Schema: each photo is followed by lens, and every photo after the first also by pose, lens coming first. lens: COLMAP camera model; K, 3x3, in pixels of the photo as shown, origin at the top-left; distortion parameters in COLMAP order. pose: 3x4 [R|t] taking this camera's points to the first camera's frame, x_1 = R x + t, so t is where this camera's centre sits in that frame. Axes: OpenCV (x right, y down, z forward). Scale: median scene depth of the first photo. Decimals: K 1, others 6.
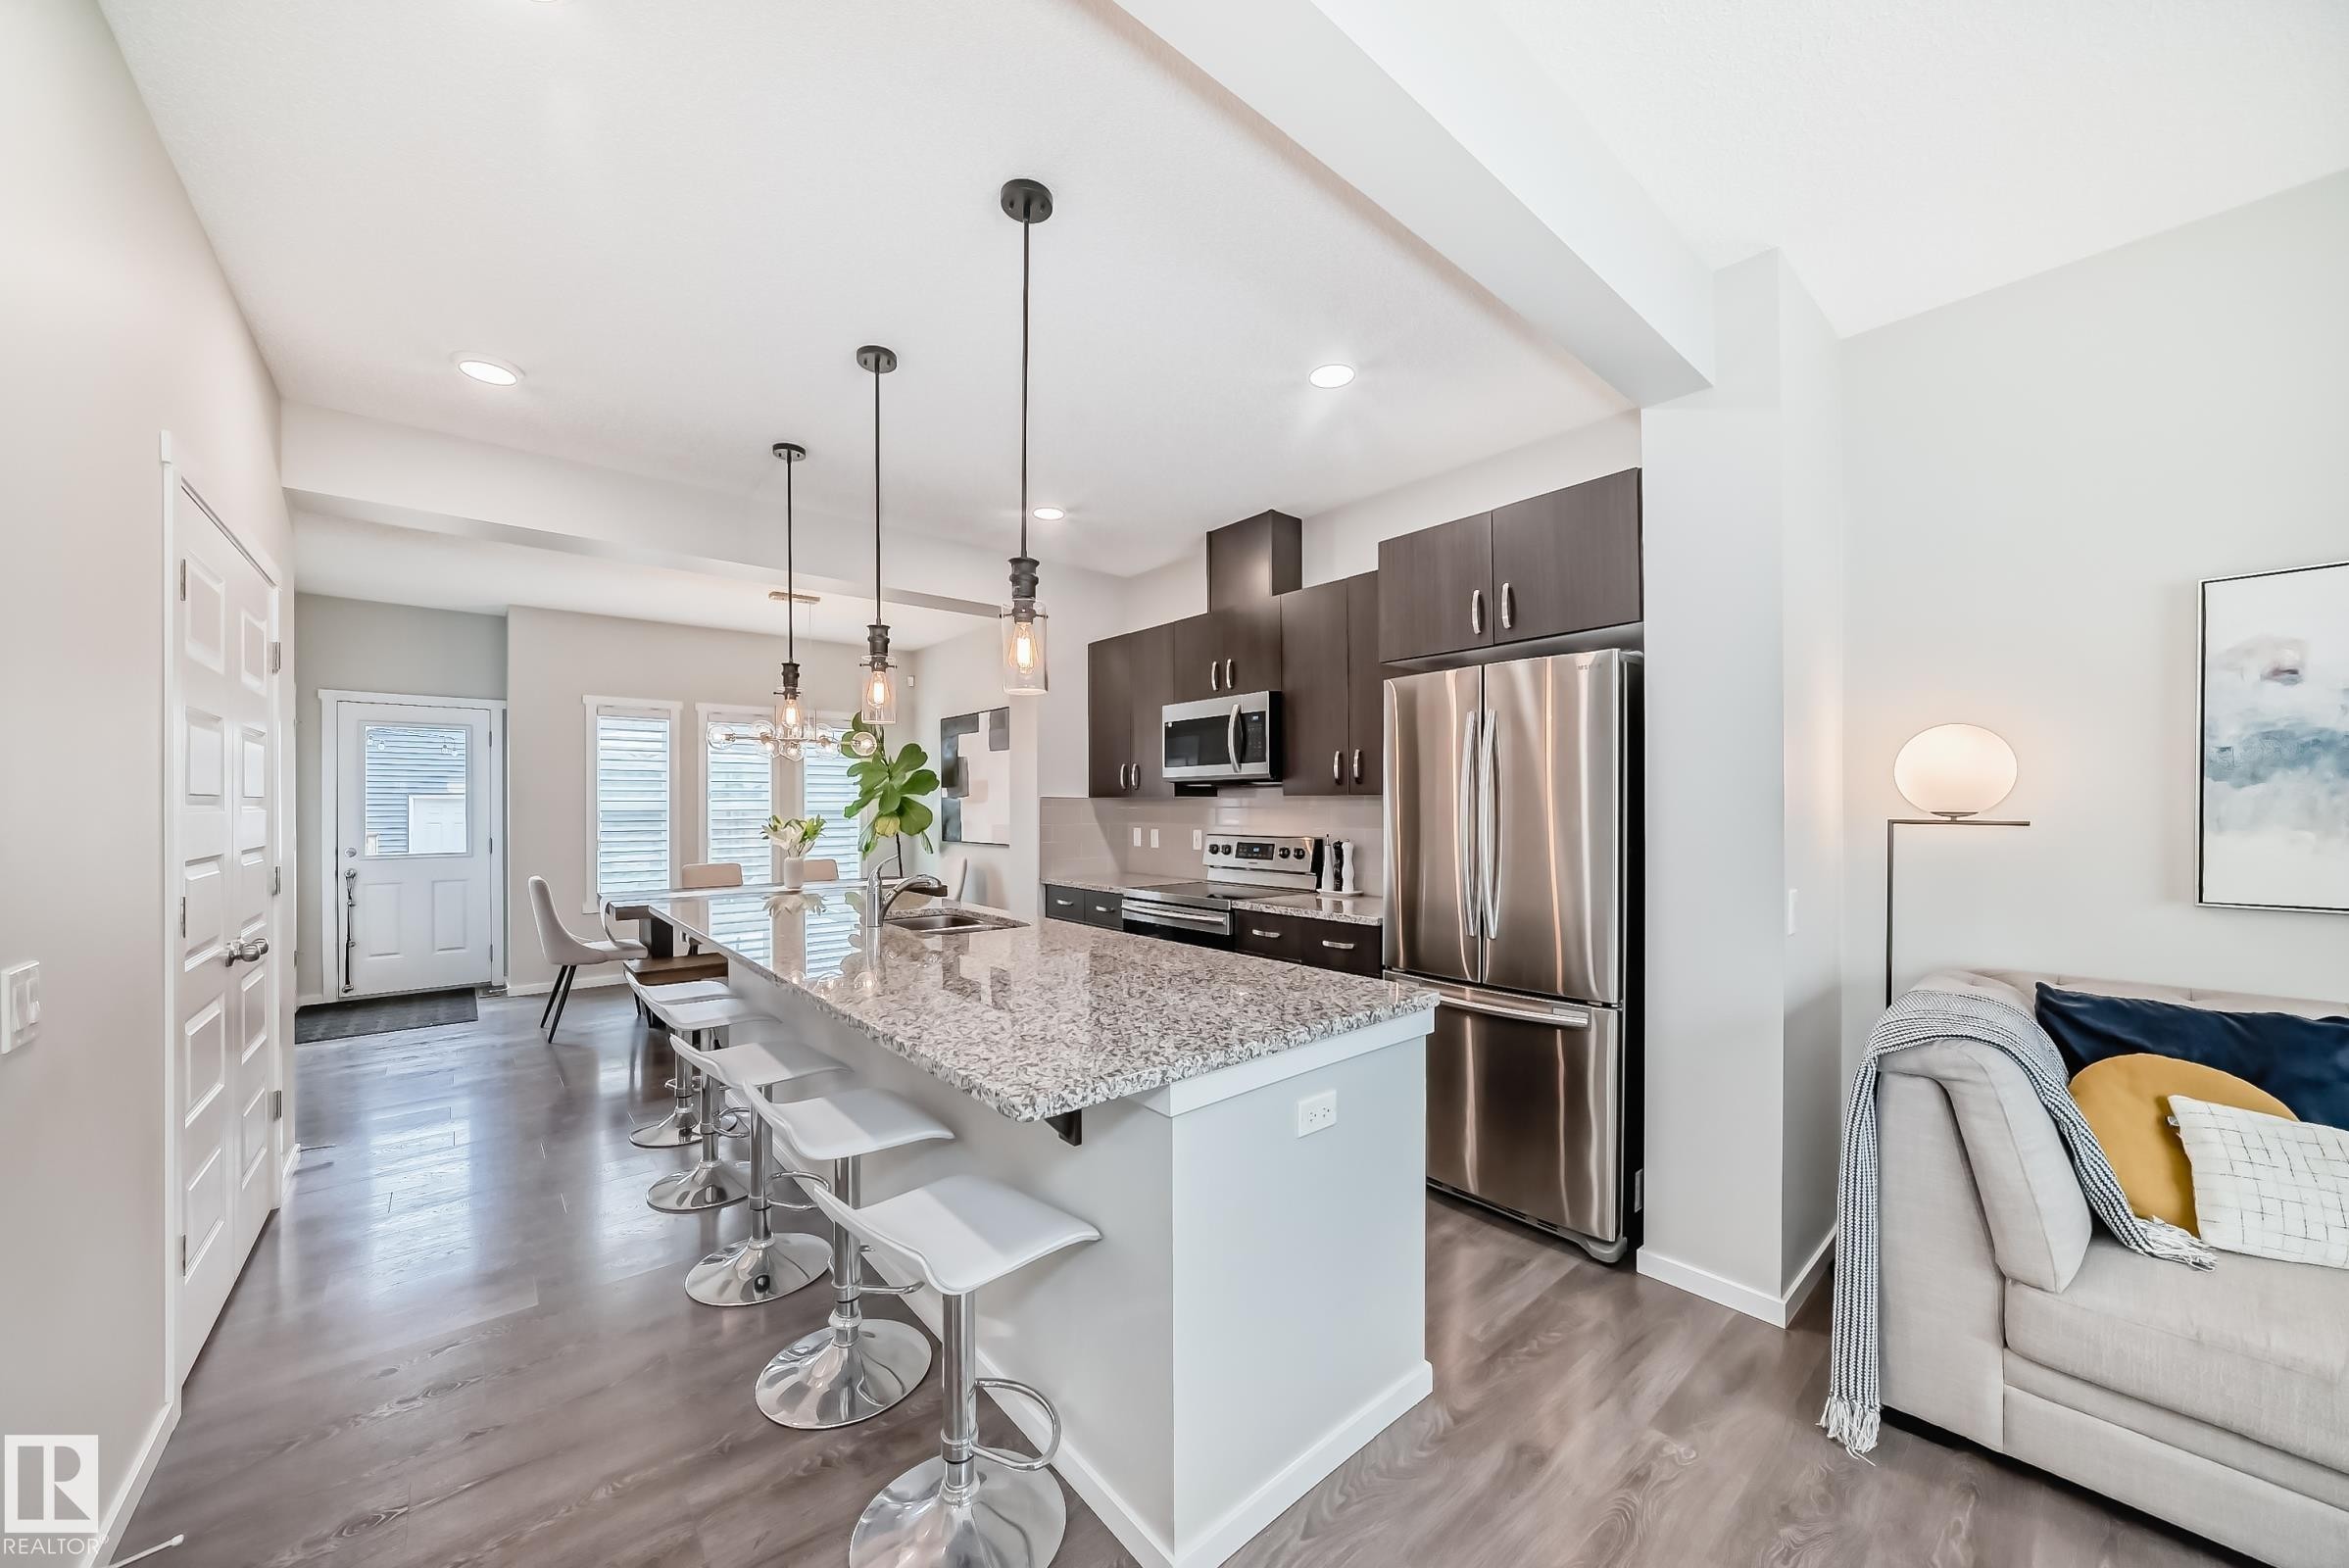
lens RADIAL K [[841.9, 0, 1185.2], [0, 841.9, 807.6], [0, 0, 1]] dist [-0.025806, 0.007498]
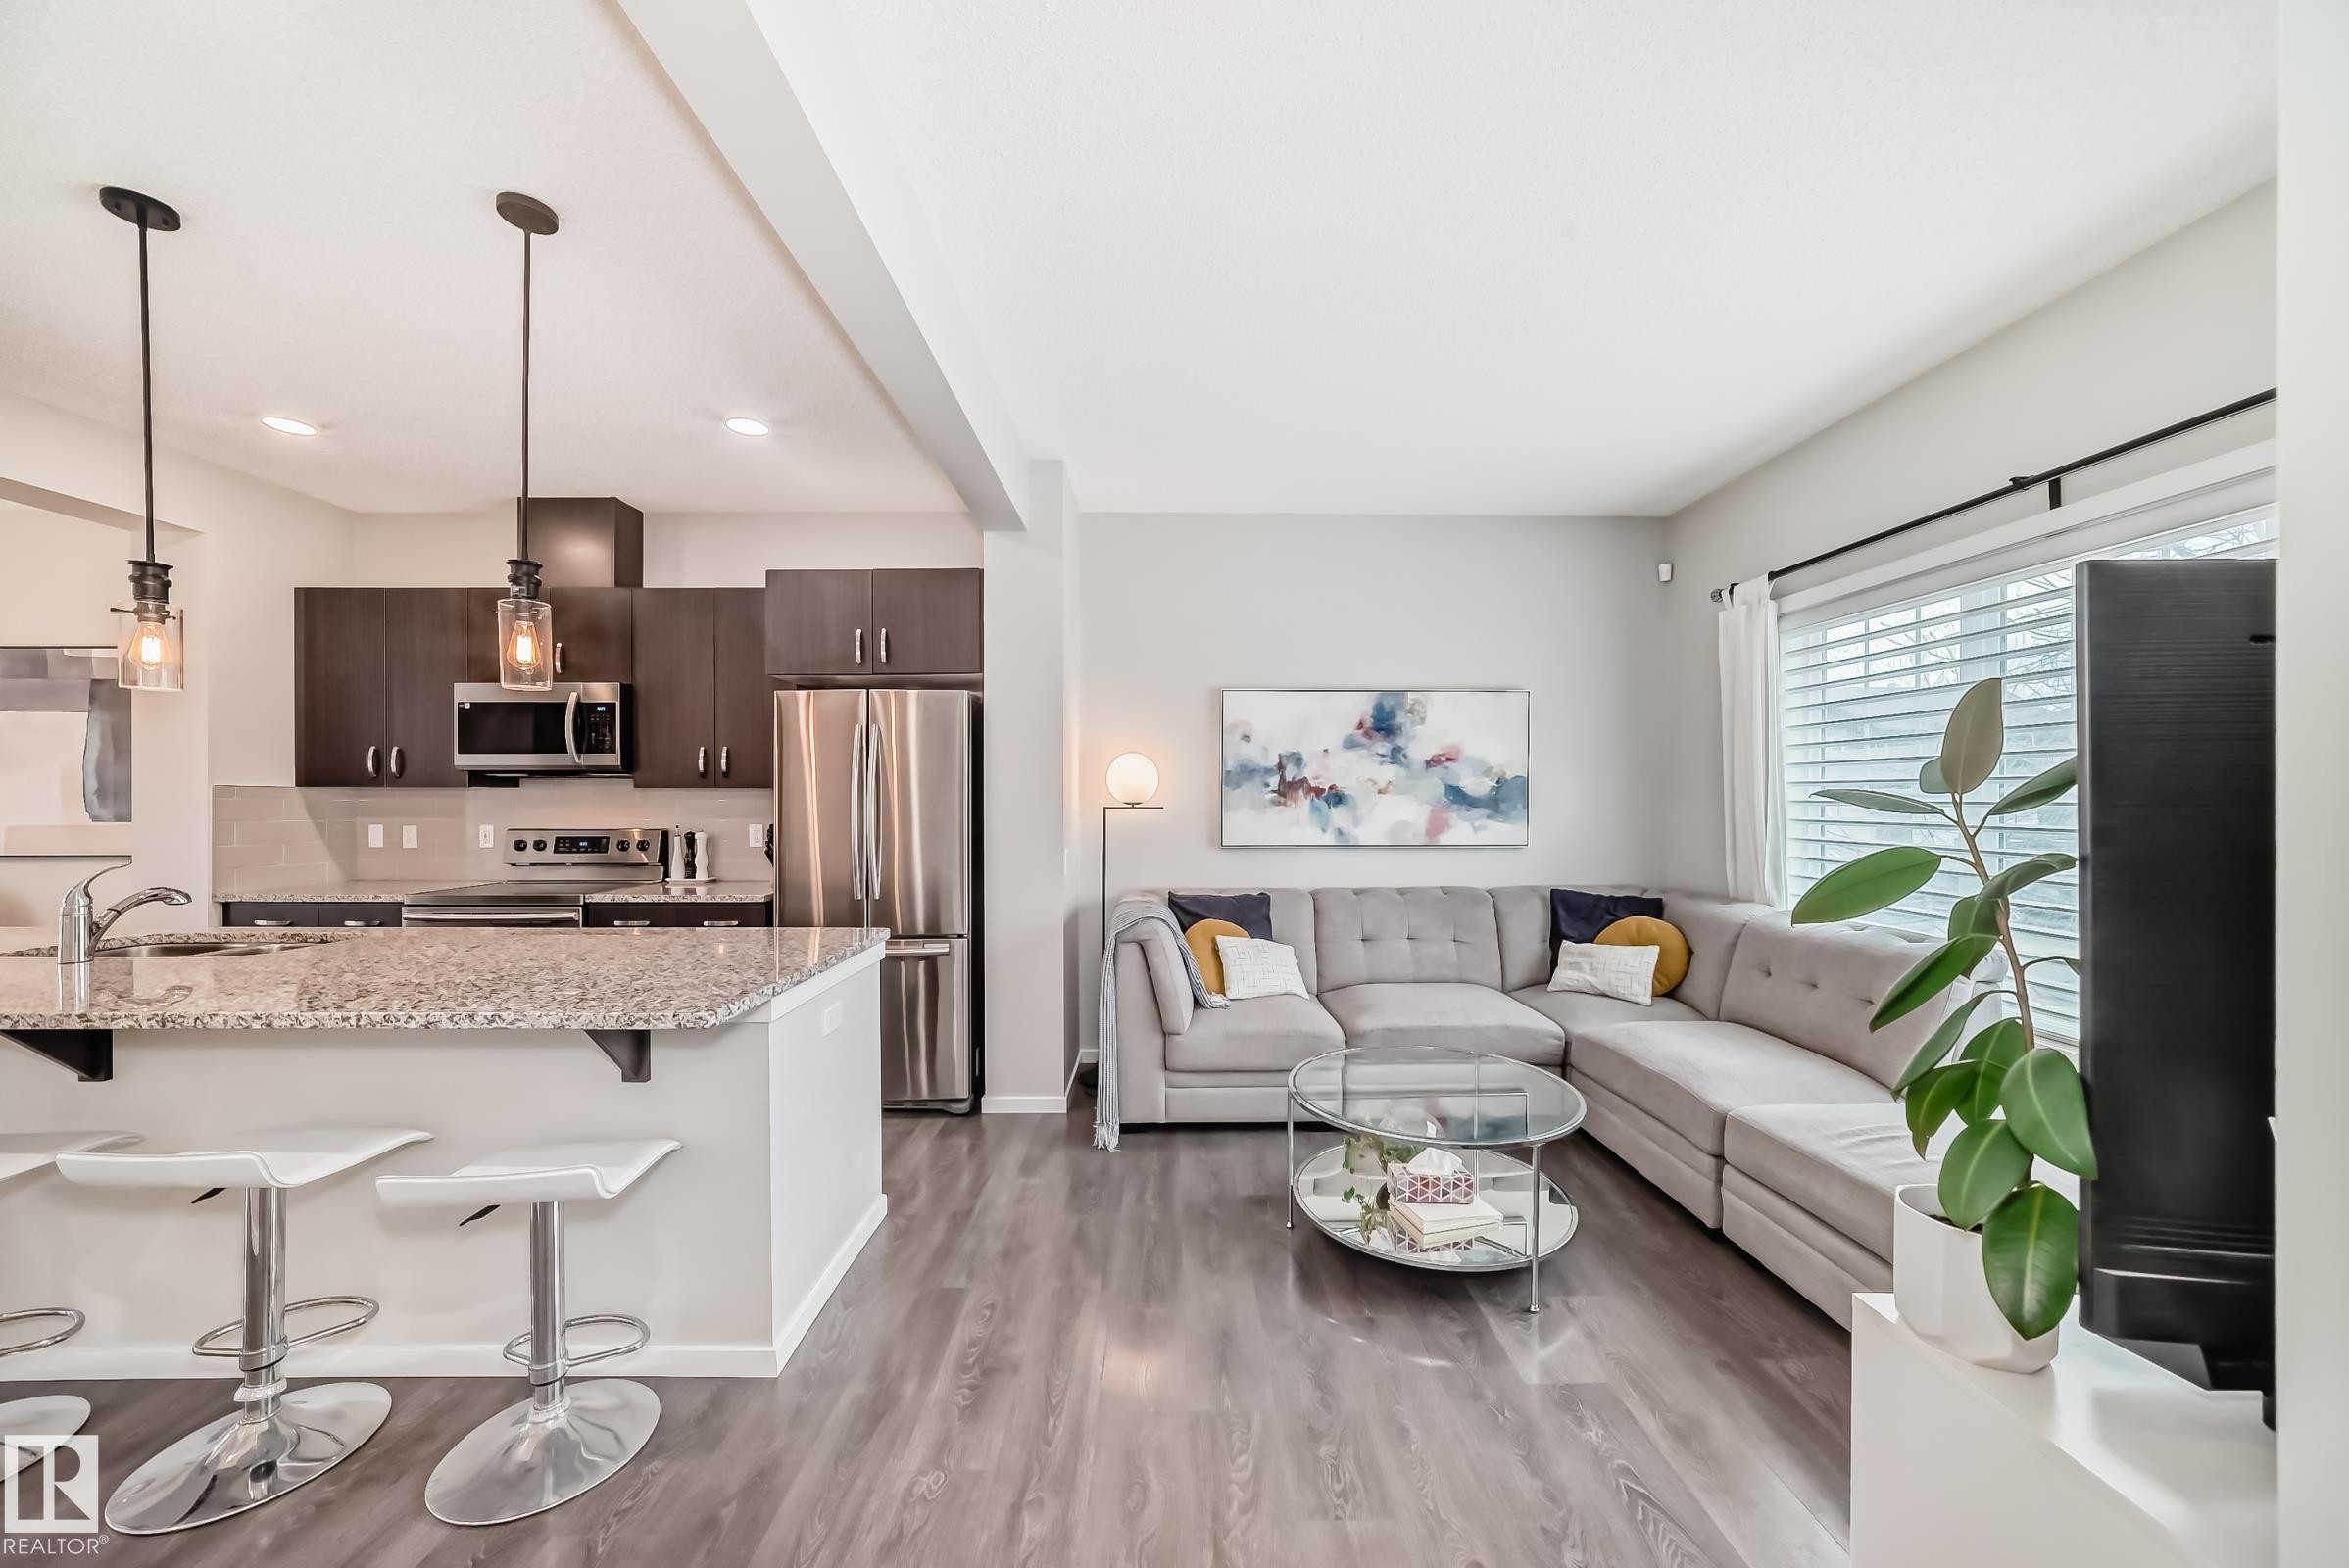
lens RADIAL K [[848.6, 0, 1184.0], [0, 848.6, 795.7], [0, 0, 1]] dist [-0.028820, 0.009399]
pose [[0.643199, 0.003985, 0.765689, -0.230804], [-0.000499, 0.999988, -0.004785, 0.000230], [-0.765699, 0.002696, 0.643194, -0.149119]]
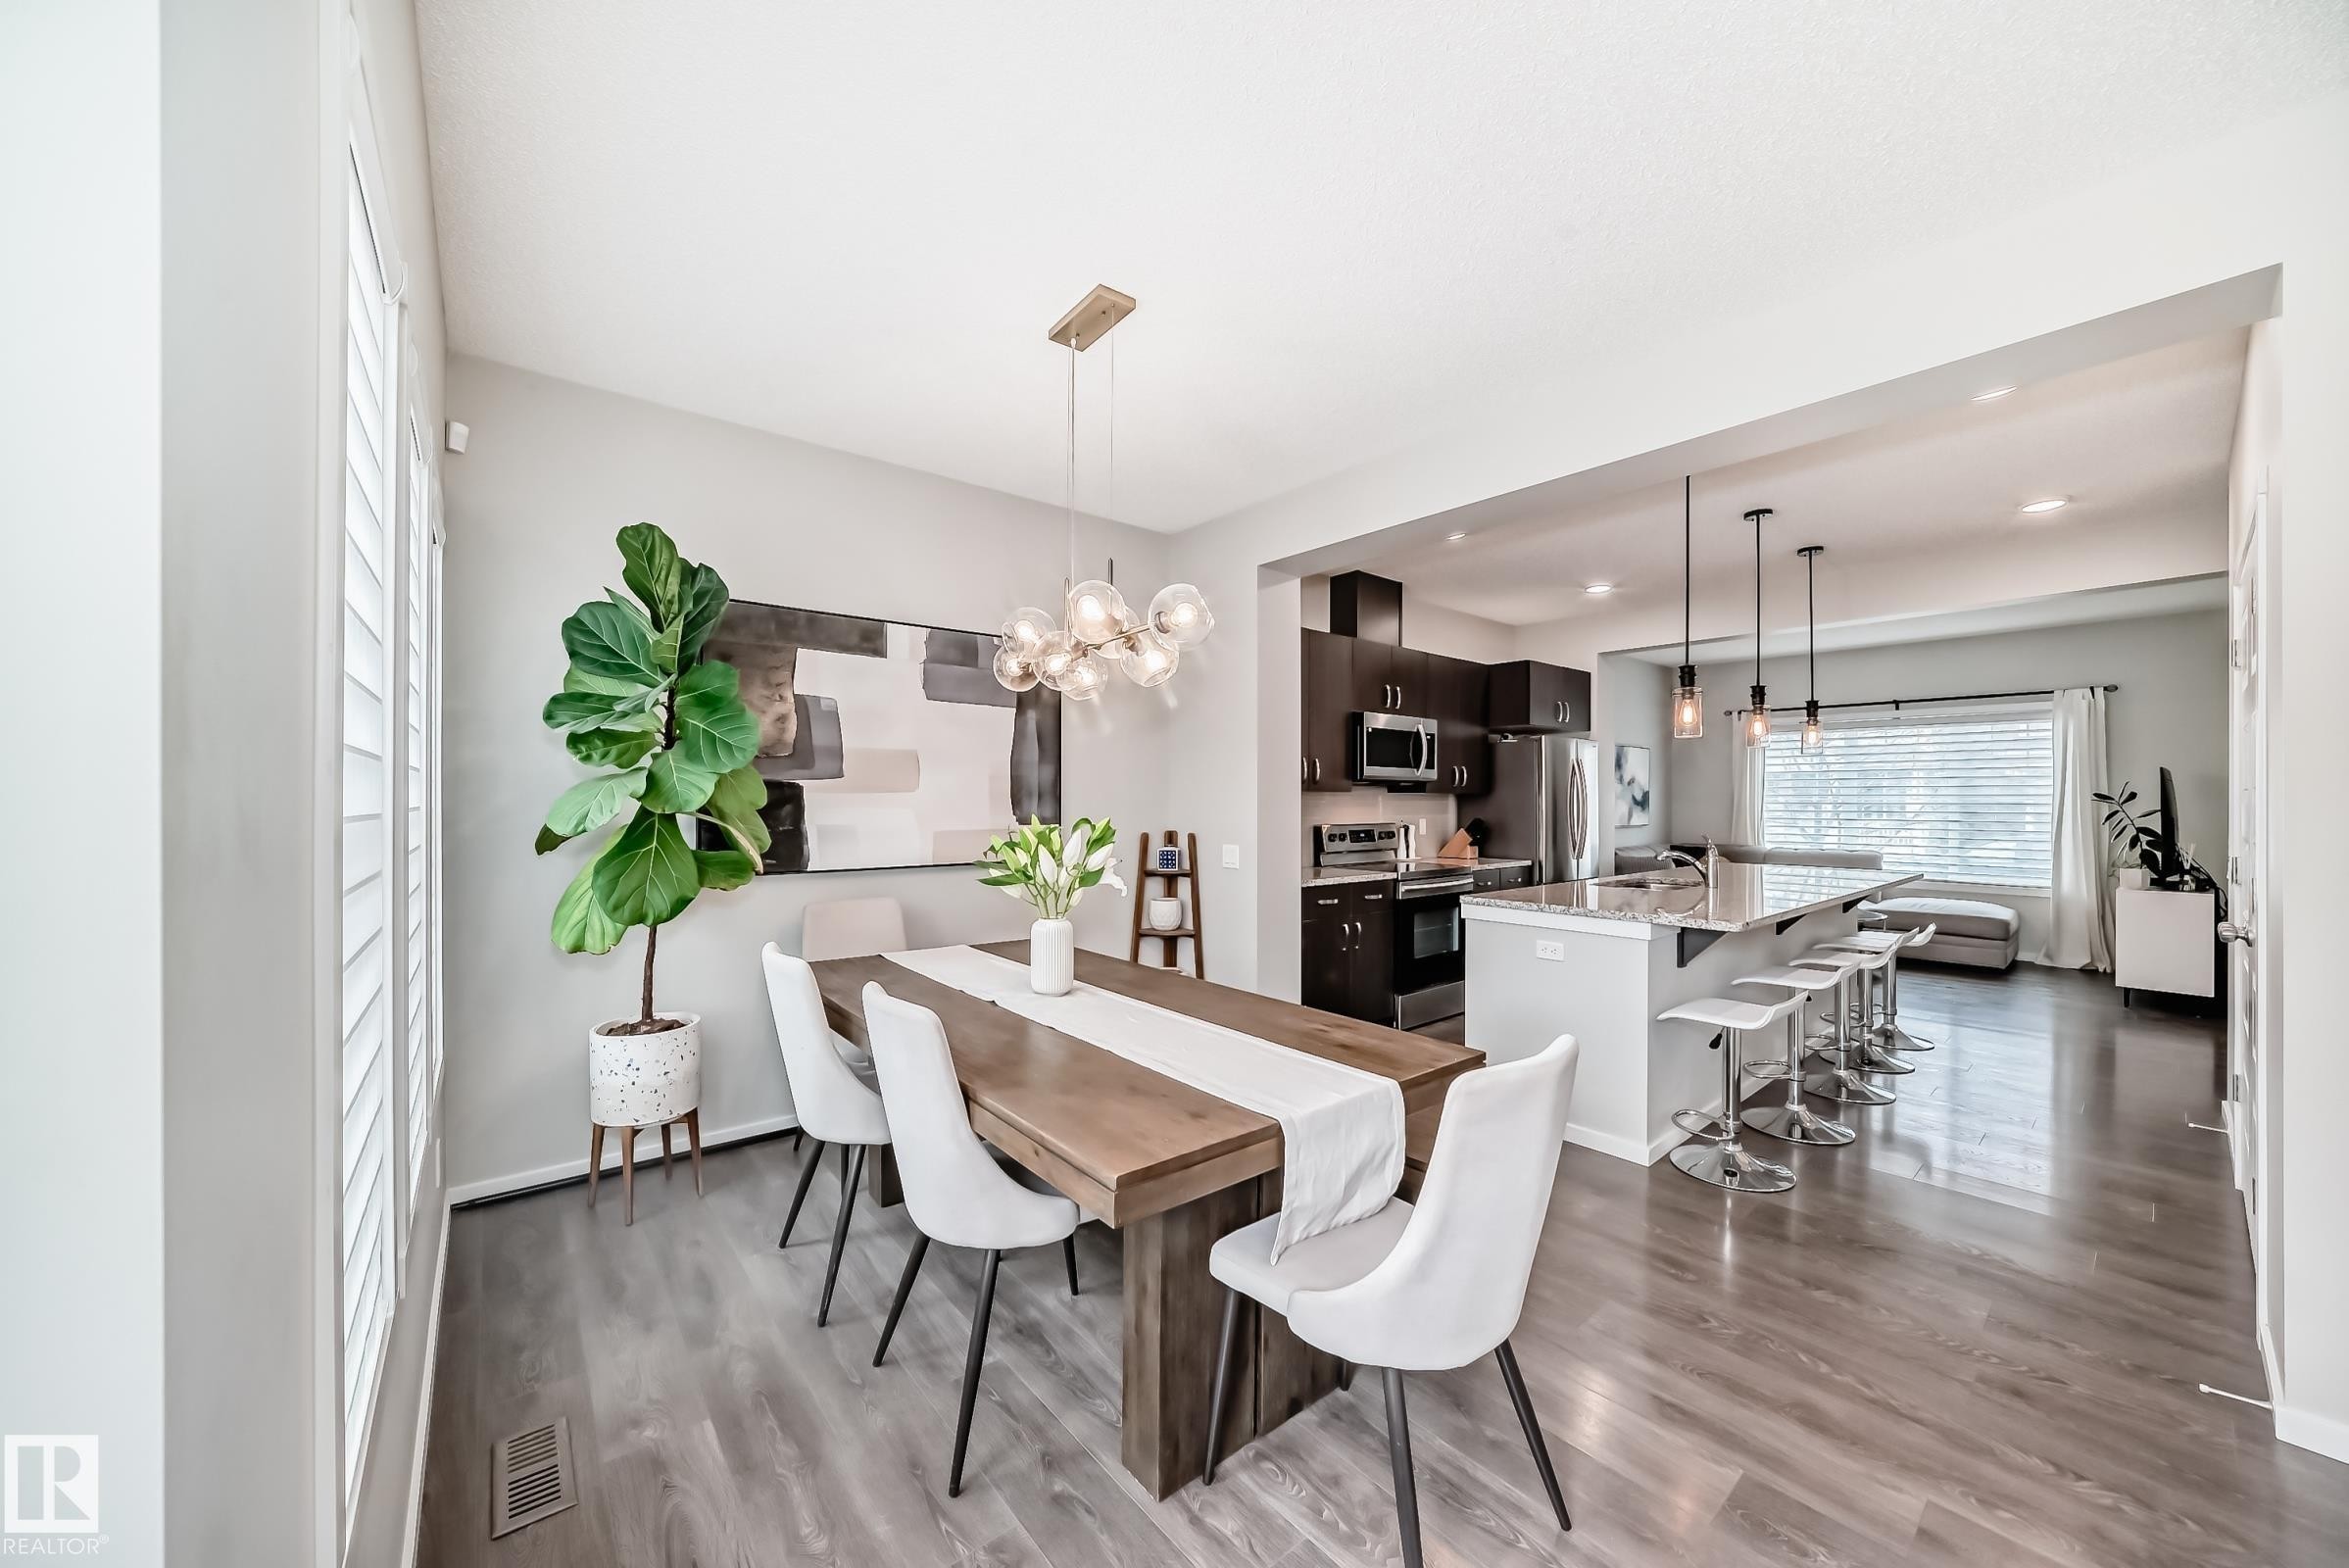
lens RADIAL K [[841.9, 0, 1185.2], [0, 841.9, 807.6], [0, 0, 1]] dist [-0.025806, 0.007498]
pose [[0.022552, -0.003108, 0.999741, -1.332894], [0.000530, 0.999995, 0.003097, 0.005404], [-0.999746, 0.000460, 0.022554, 1.391580]]
